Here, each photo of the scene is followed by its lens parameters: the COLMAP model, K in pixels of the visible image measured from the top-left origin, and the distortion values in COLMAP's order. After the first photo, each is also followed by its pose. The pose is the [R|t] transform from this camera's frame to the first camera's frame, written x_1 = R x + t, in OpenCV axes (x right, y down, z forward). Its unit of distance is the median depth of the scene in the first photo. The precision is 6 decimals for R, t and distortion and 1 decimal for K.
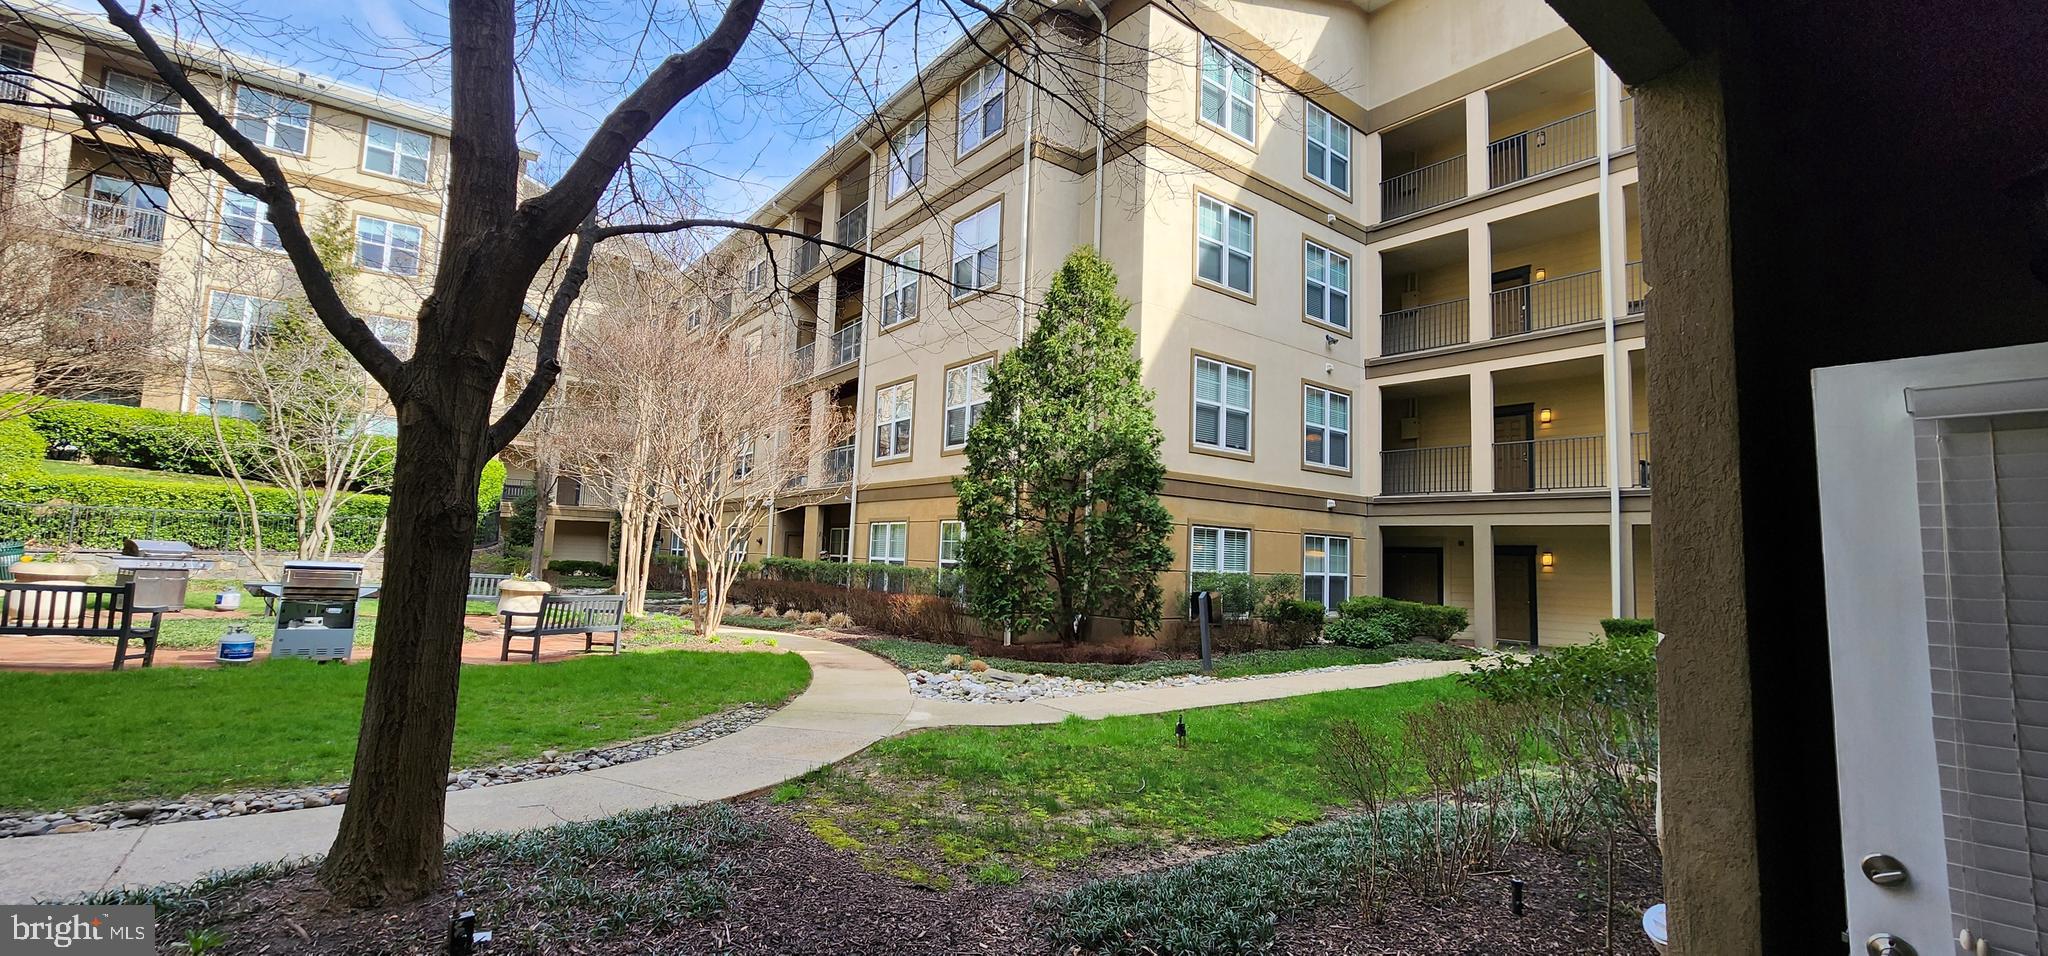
lens RADIAL K [[843.0, 0, 1024.7], [0, 843.0, 479.4], [0, 0, 1]] dist [-0.000327, -0.000115]
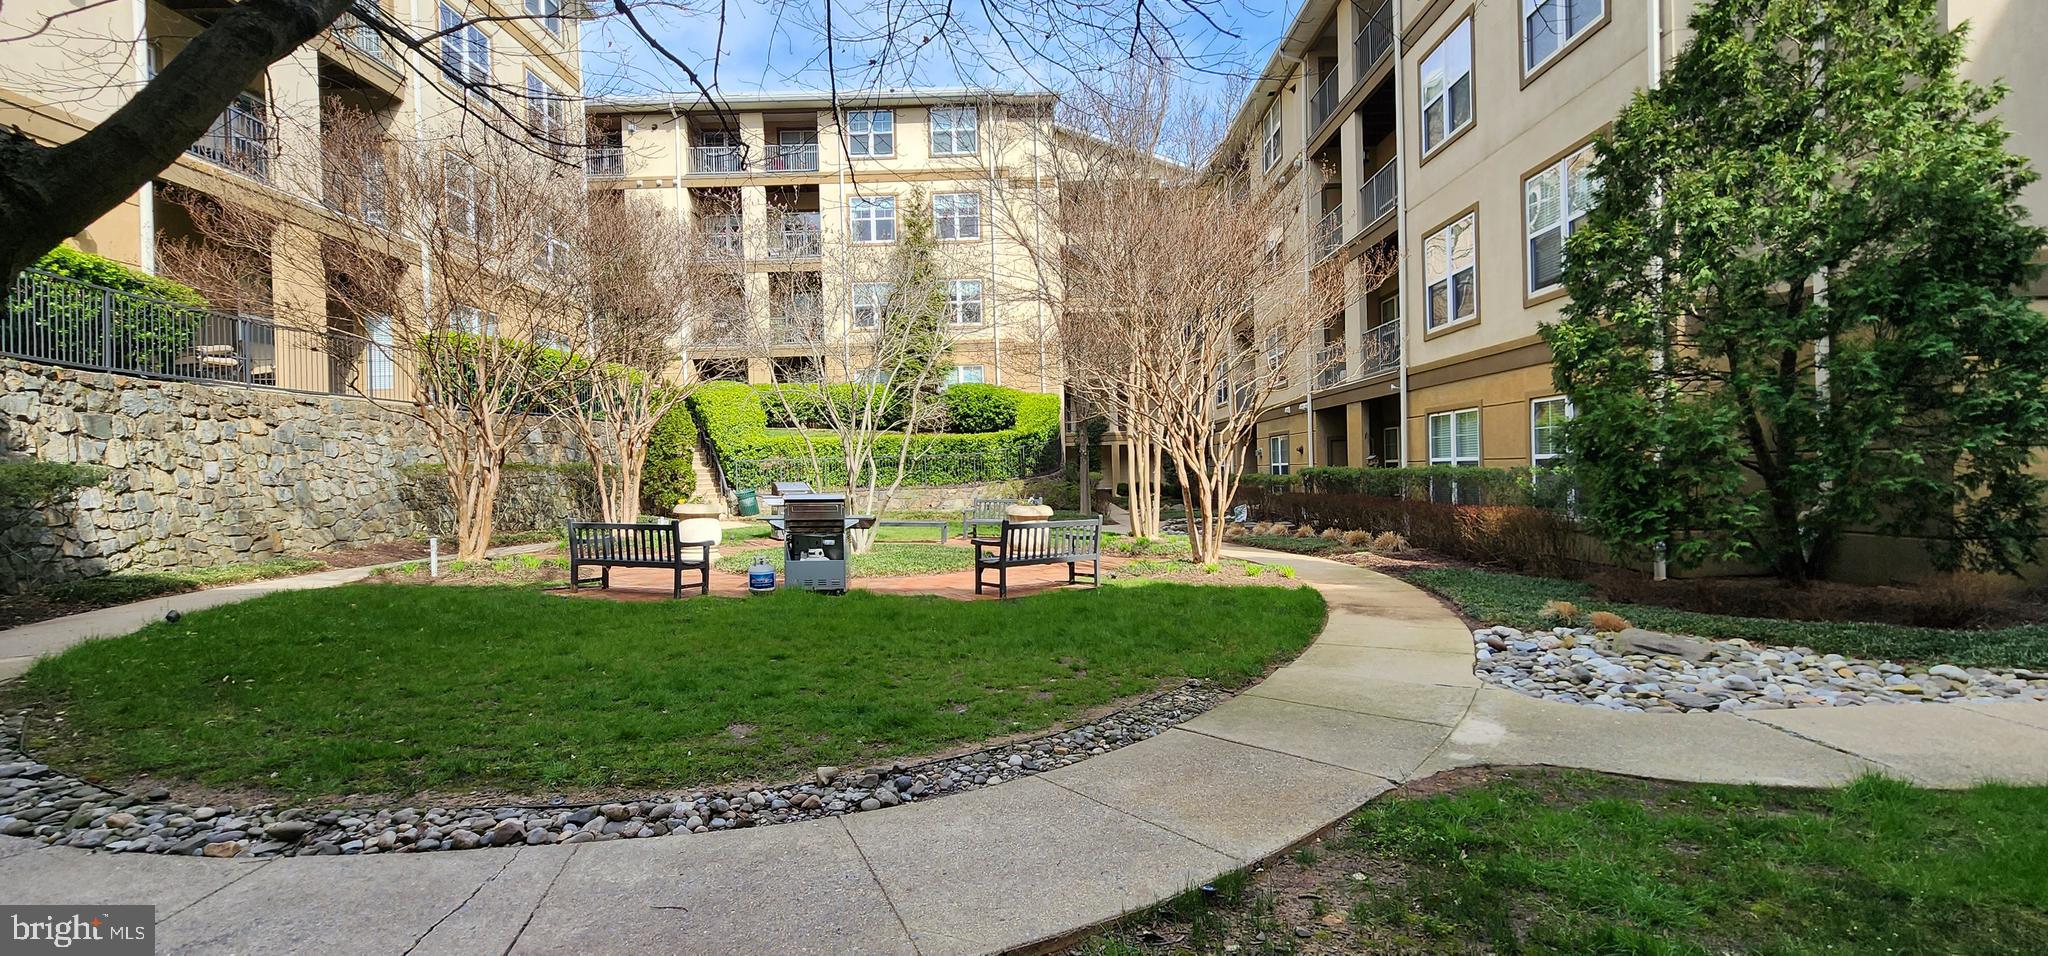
lens RADIAL K [[843.0, 0, 1030.2], [0, 843.0, 481.4], [0, 0, 1]] dist [-0.000327, -0.000115]
pose [[0.794042, -0.049419, -0.605851, -0.010668], [0.112010, 0.991518, 0.065925, 0.030909], [0.597454, -0.120209, 0.792842, 0.247571]]
